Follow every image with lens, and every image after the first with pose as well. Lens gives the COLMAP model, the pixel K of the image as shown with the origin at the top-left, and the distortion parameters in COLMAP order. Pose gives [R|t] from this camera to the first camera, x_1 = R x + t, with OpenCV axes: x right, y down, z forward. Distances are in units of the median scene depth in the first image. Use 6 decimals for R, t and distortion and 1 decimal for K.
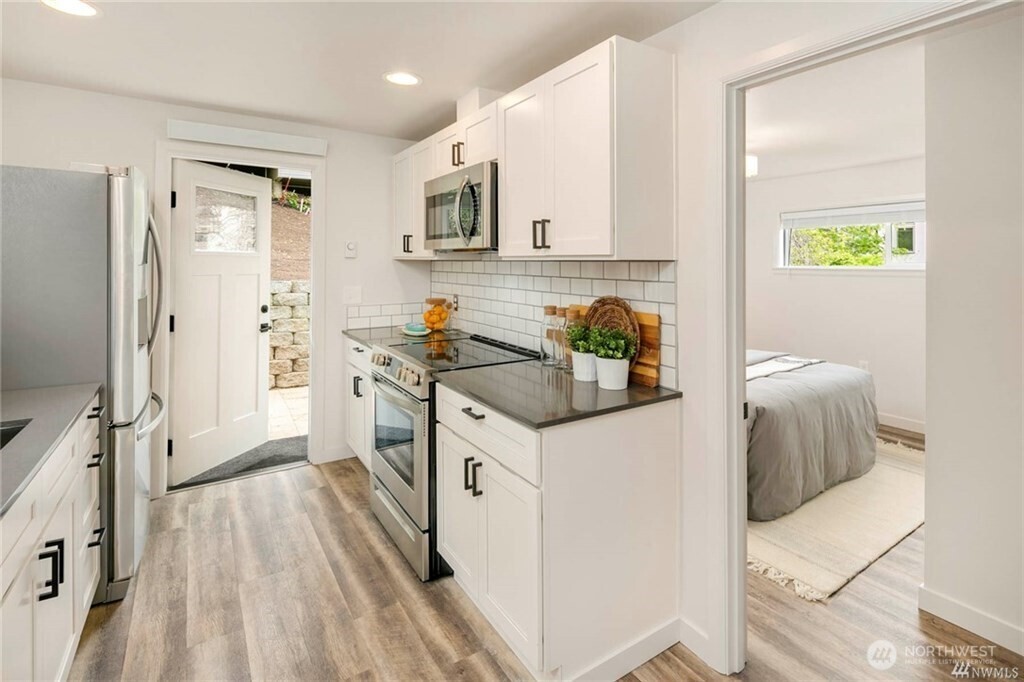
lens RADIAL K [[486.5, 0, 515.5], [0, 486.5, 264.5], [0, 0, 1]] dist [0.000750, -0.002202]
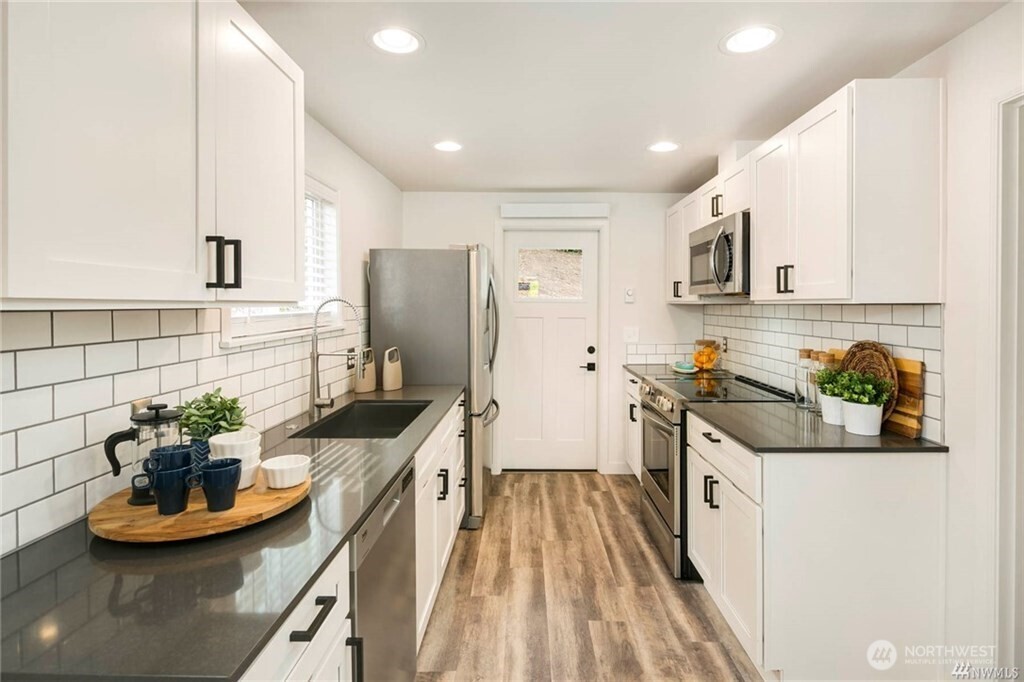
lens RADIAL K [[499.3, 0, 517.9], [0, 499.3, 319.3], [0, 0, 1]] dist [0.010427, -0.007649]
pose [[0.823752, 0.008578, -0.566885, 0.184800], [0.004660, 0.999749, 0.021899, -0.002498], [0.566931, -0.020682, 0.823506, -0.208492]]
